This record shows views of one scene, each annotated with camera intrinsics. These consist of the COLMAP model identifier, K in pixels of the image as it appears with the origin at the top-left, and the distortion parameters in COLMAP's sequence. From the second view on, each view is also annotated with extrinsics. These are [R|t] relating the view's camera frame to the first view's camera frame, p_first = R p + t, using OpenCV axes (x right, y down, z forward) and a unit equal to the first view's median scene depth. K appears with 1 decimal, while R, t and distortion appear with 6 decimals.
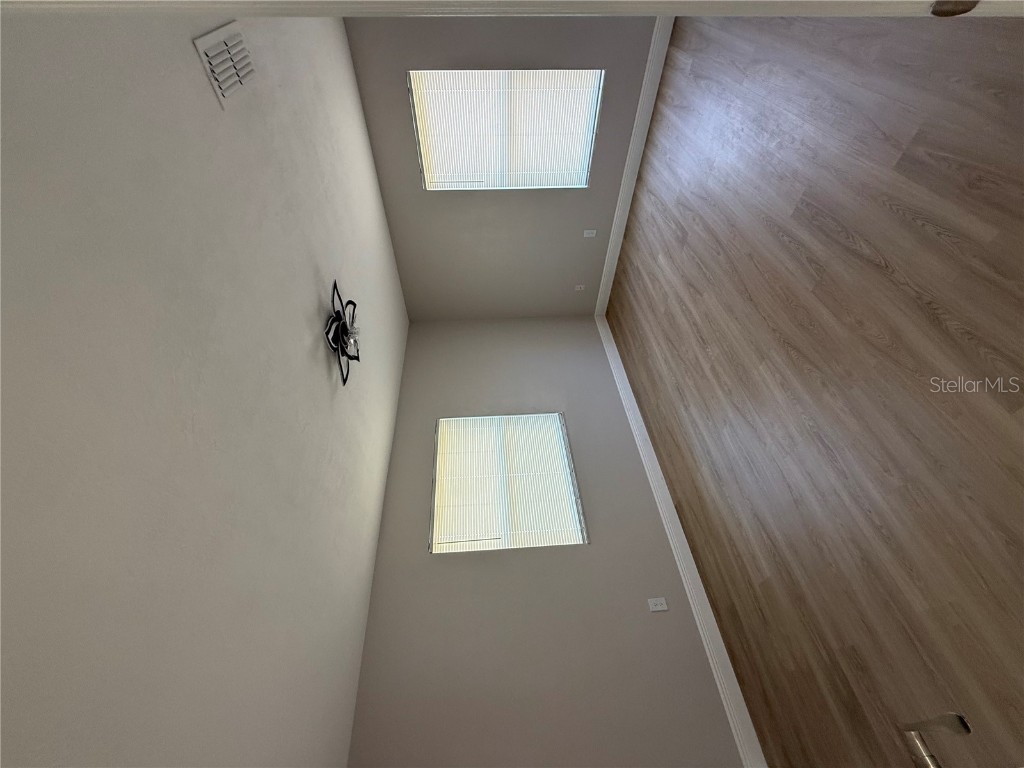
lens RADIAL K [[408.0, 0, 510.1], [0, 408.0, 385.8], [0, 0, 1]] dist [0.000051, -0.000022]
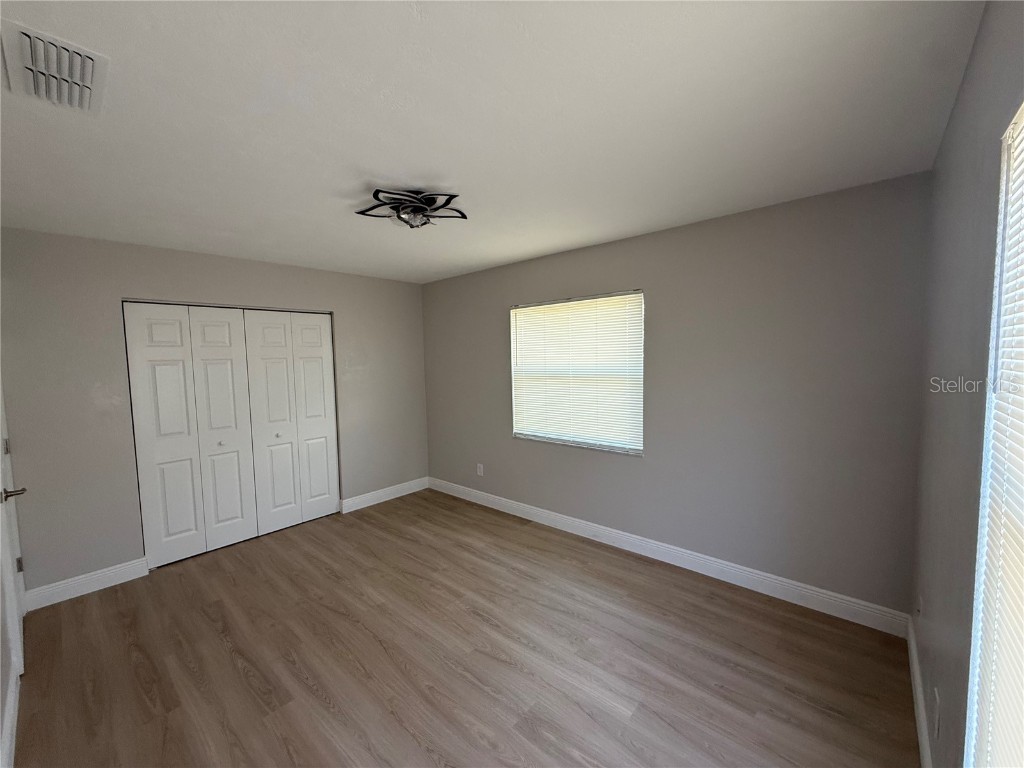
lens RADIAL K [[408.0, 0, 511.4], [0, 408.0, 387.2], [0, 0, 1]] dist [0.000051, -0.000022]
pose [[-0.035810, 0.992688, 0.115271, -0.155137], [-0.116205, -0.118699, 0.986107, -1.280878], [0.992579, 0.021917, 0.119606, 1.328032]]
